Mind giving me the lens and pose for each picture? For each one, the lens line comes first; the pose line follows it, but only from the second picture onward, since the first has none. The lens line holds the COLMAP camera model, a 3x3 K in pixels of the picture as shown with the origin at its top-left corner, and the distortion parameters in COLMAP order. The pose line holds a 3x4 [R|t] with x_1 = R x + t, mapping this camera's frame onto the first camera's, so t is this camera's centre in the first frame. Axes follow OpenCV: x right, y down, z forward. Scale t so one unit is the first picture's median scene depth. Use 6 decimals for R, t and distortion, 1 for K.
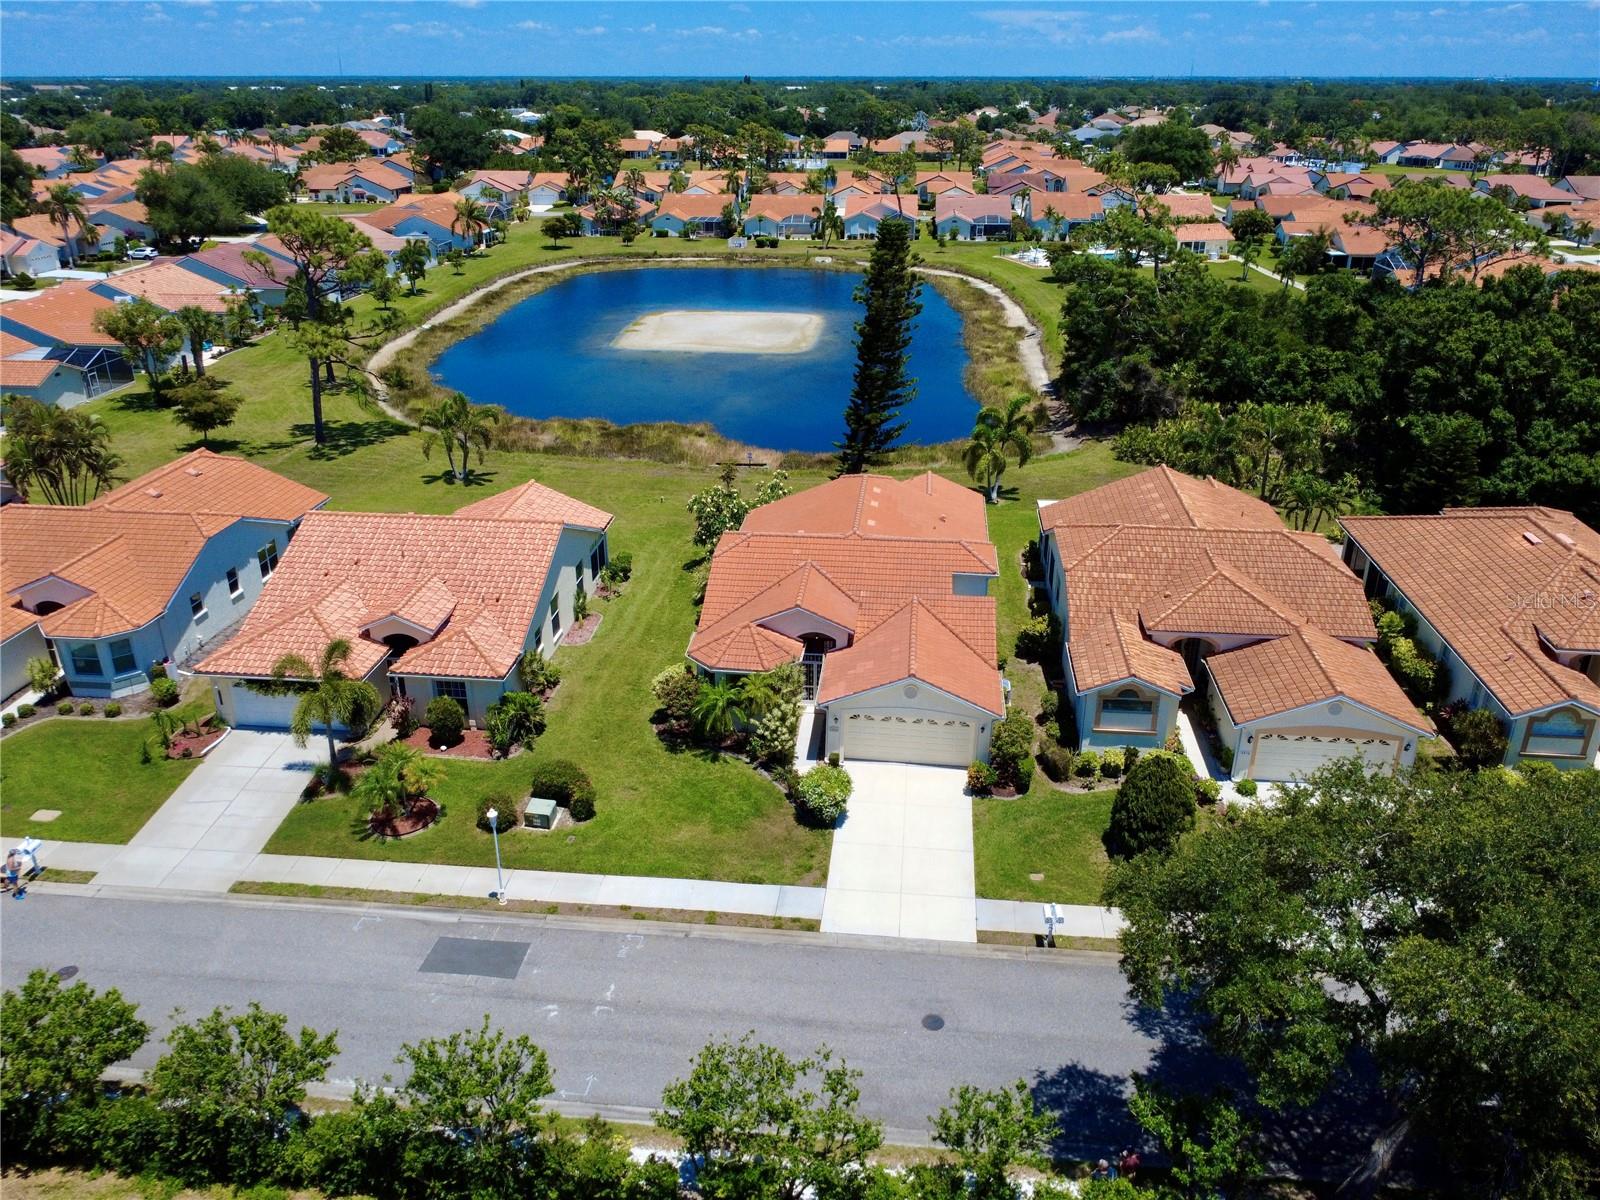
lens RADIAL K [[1201.6, 0, 800.0], [0, 1201.6, 600.0], [0, 0, 1]] dist [0.004785, 0.001295]
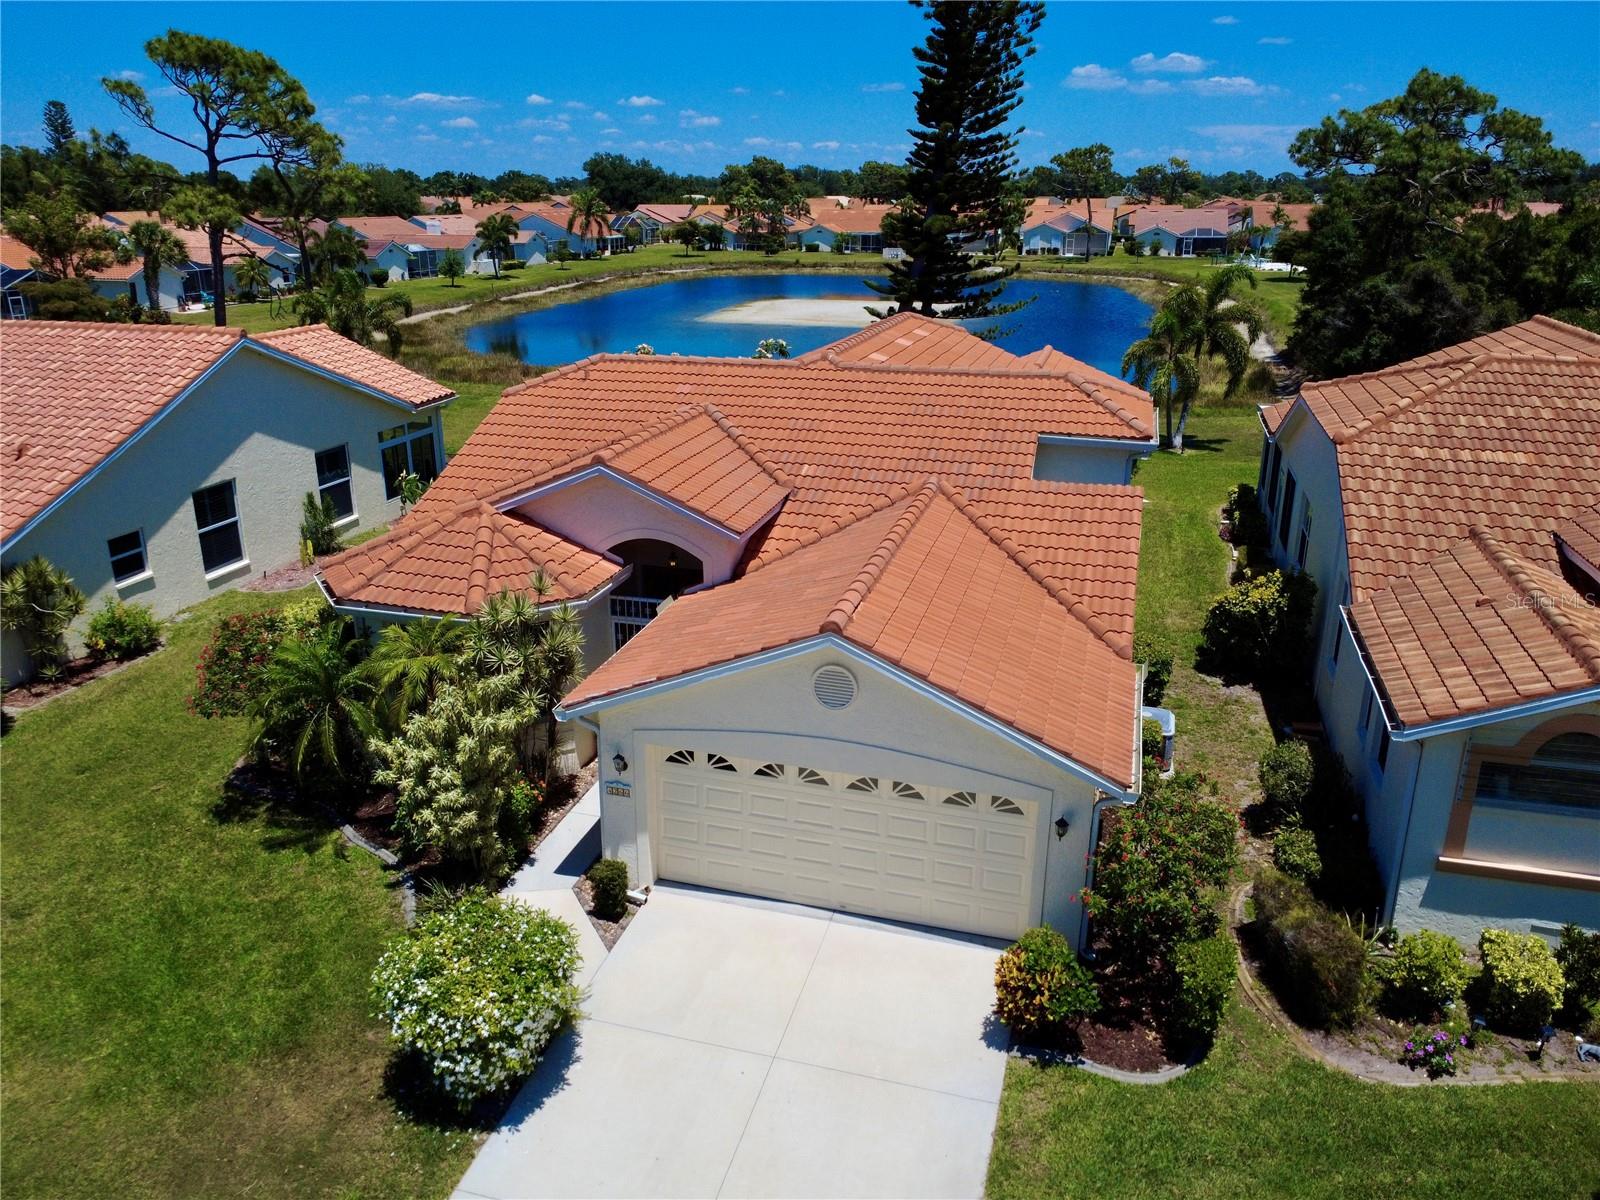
lens RADIAL K [[1201.6, 0, 800.0], [0, 1201.6, 600.0], [0, 0, 1]] dist [0.004785, 0.001295]
pose [[0.985747, 0.055002, -0.158988, 0.117049], [-0.067770, 0.994800, -0.076031, 0.069454], [0.153980, 0.085722, 0.984349, 0.608021]]
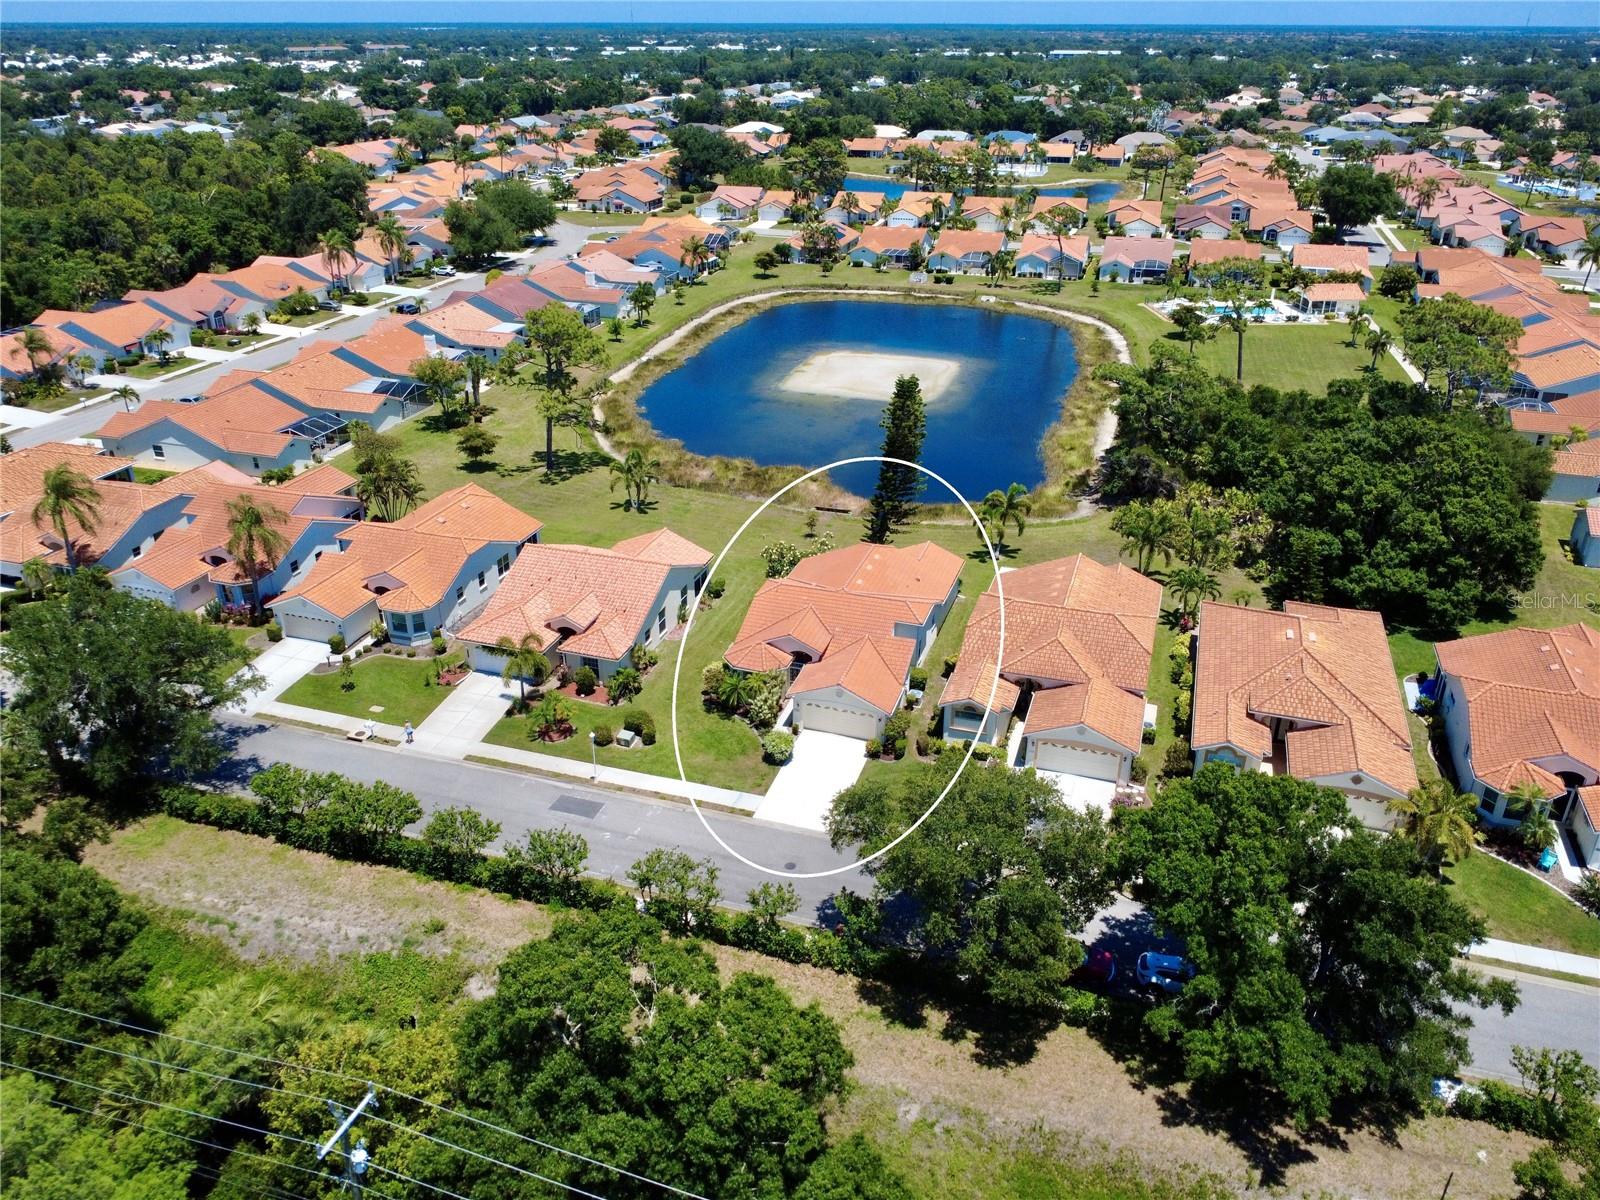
lens RADIAL K [[1201.6, 0, 800.0], [0, 1201.6, 600.0], [0, 0, 1]] dist [0.004785, 0.001295]
pose [[0.977578, 0.094231, -0.188313, 0.308550], [-0.087074, 0.995142, 0.045943, -0.116030], [0.191727, -0.028516, 0.981034, -0.613822]]
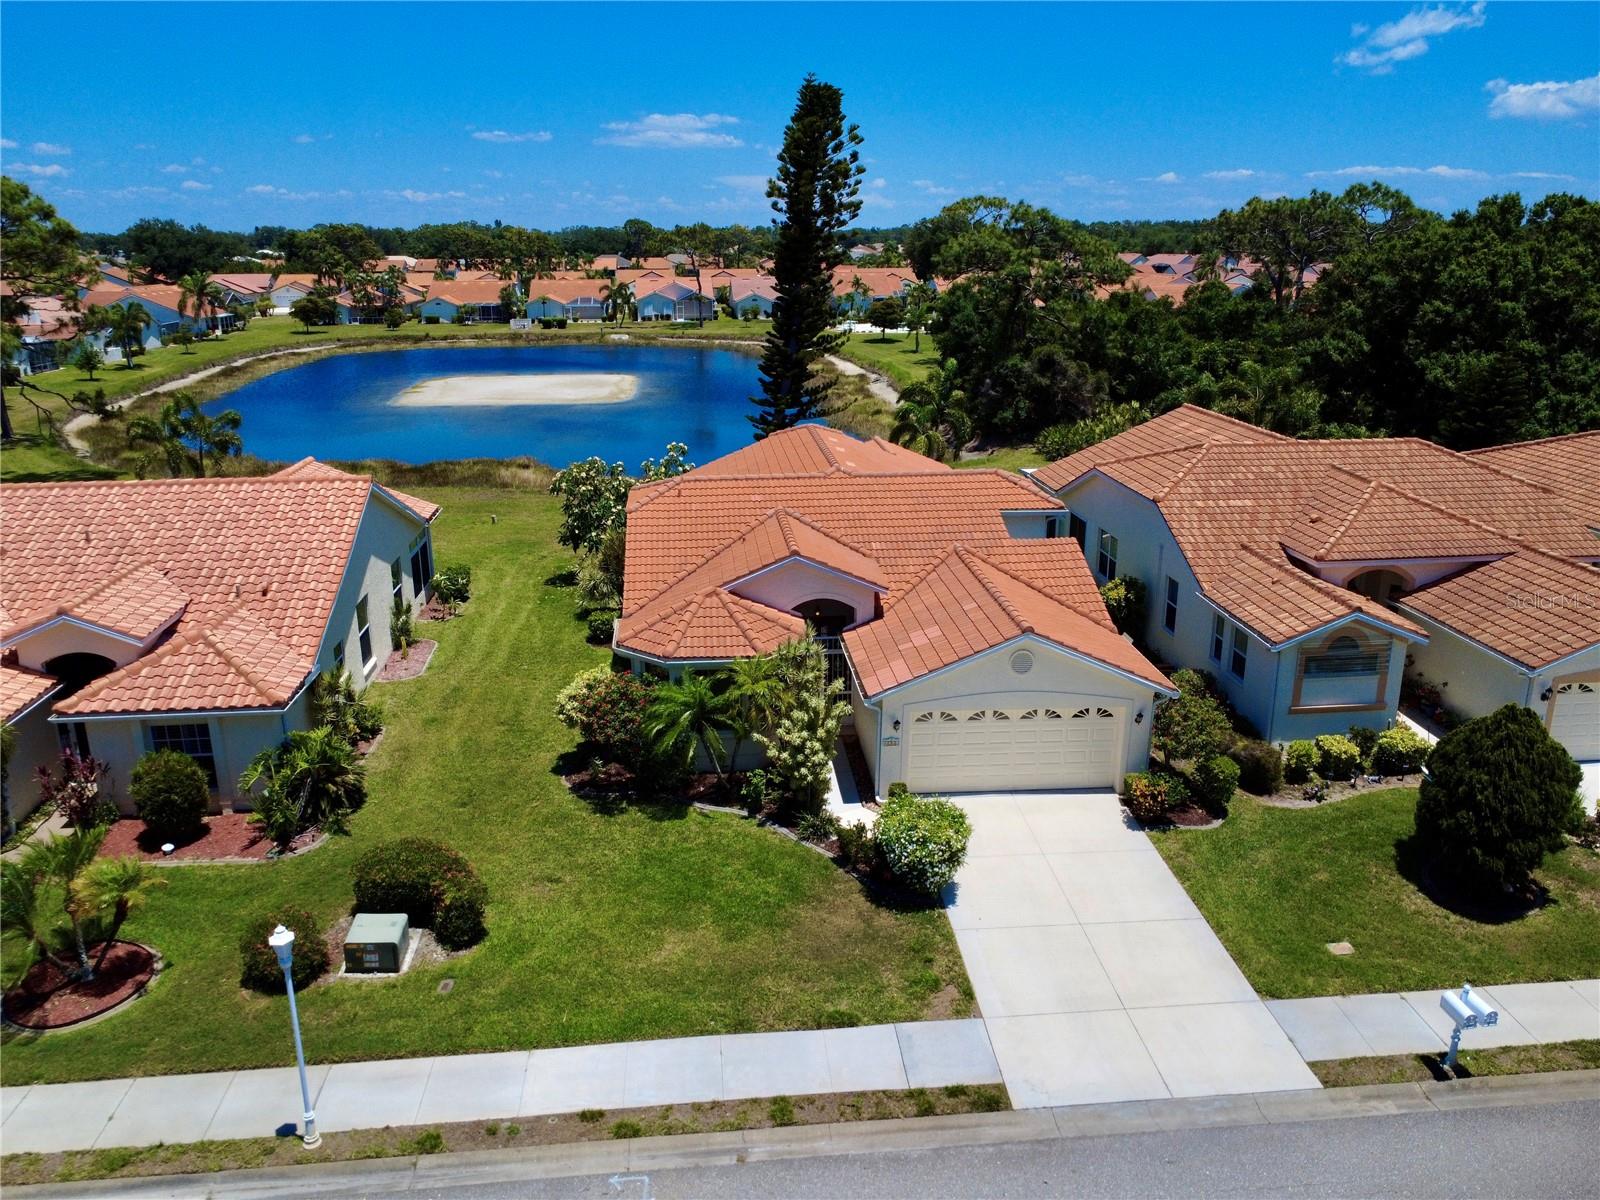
lens RADIAL K [[1201.6, 0, 800.0], [0, 1201.6, 600.0], [0, 0, 1]] dist [0.004785, 0.001295]
pose [[0.980061, -0.063058, 0.188426, -0.109020], [0.084717, 0.990404, -0.109193, 0.089727], [-0.179733, 0.122978, 0.975998, 0.391066]]
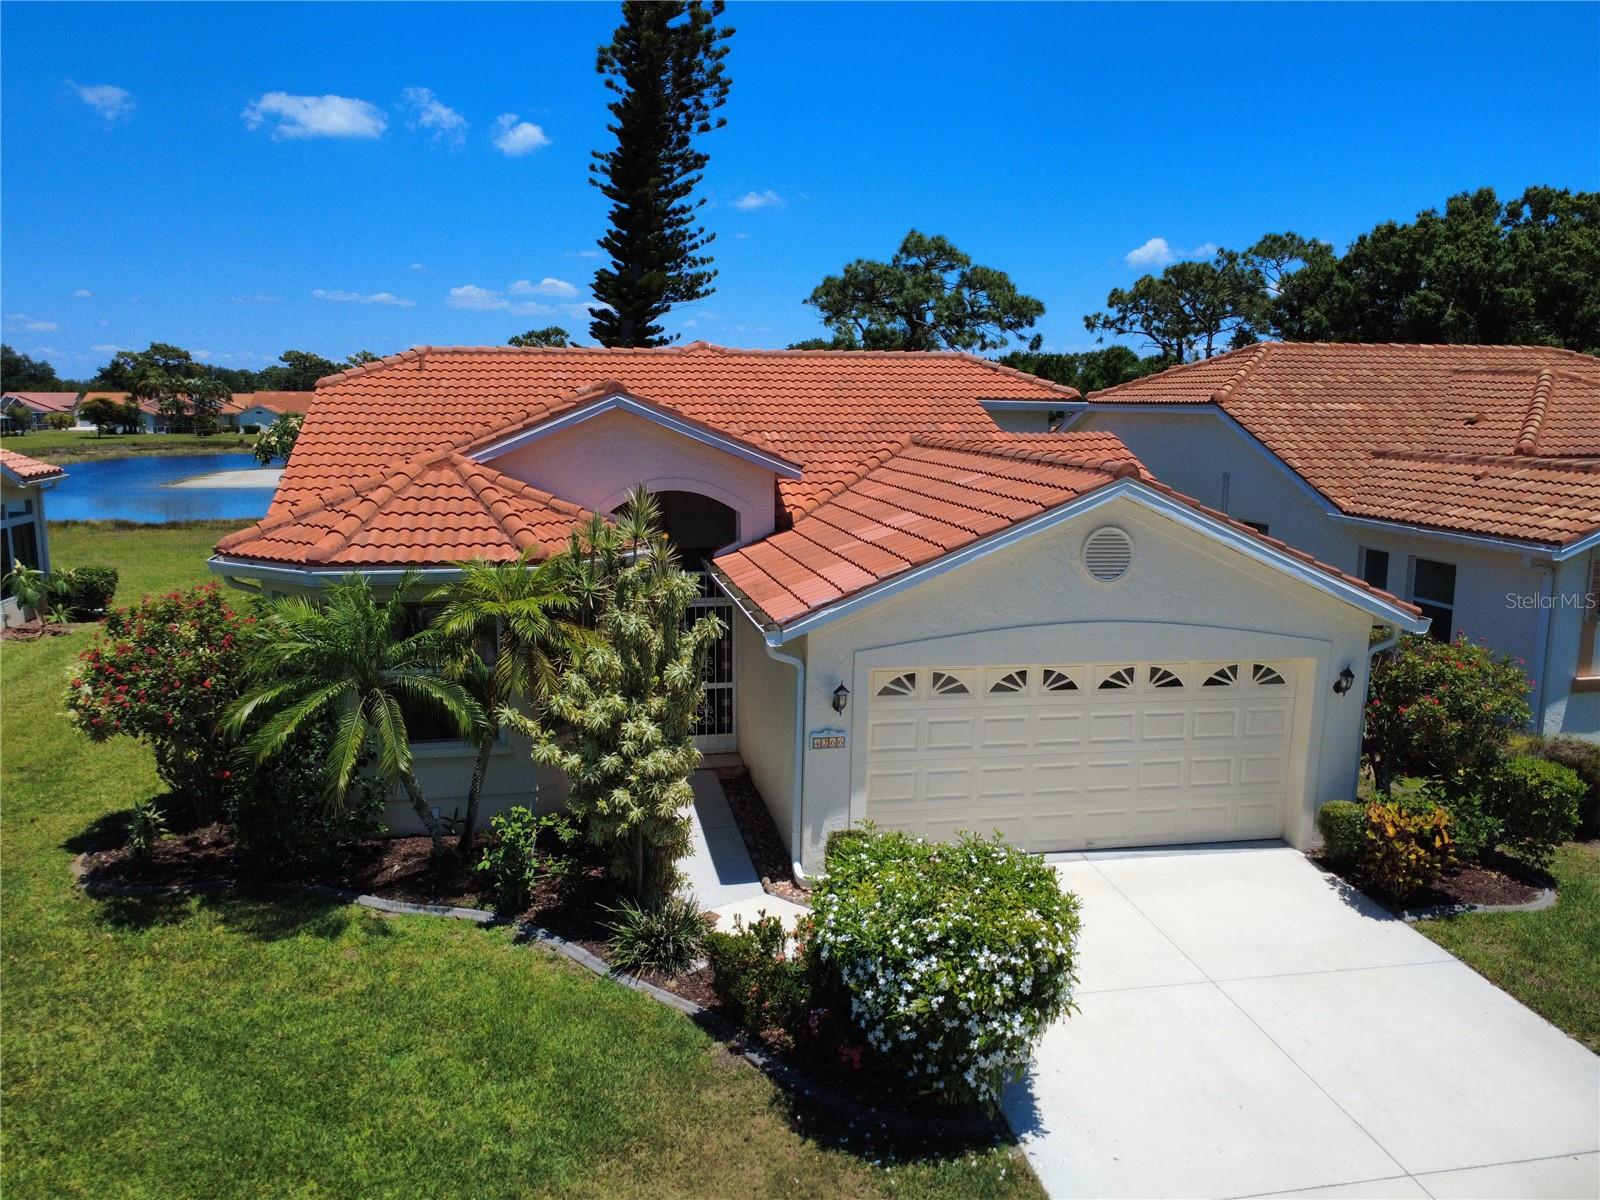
lens RADIAL K [[1201.6, 0, 800.0], [0, 1201.6, 600.0], [0, 0, 1]] dist [0.004785, 0.001295]
pose [[0.952468, -0.047041, 0.300985, -0.048605], [0.119057, 0.966909, -0.225638, 0.123051], [-0.280411, 0.250748, 0.926550, 0.684097]]
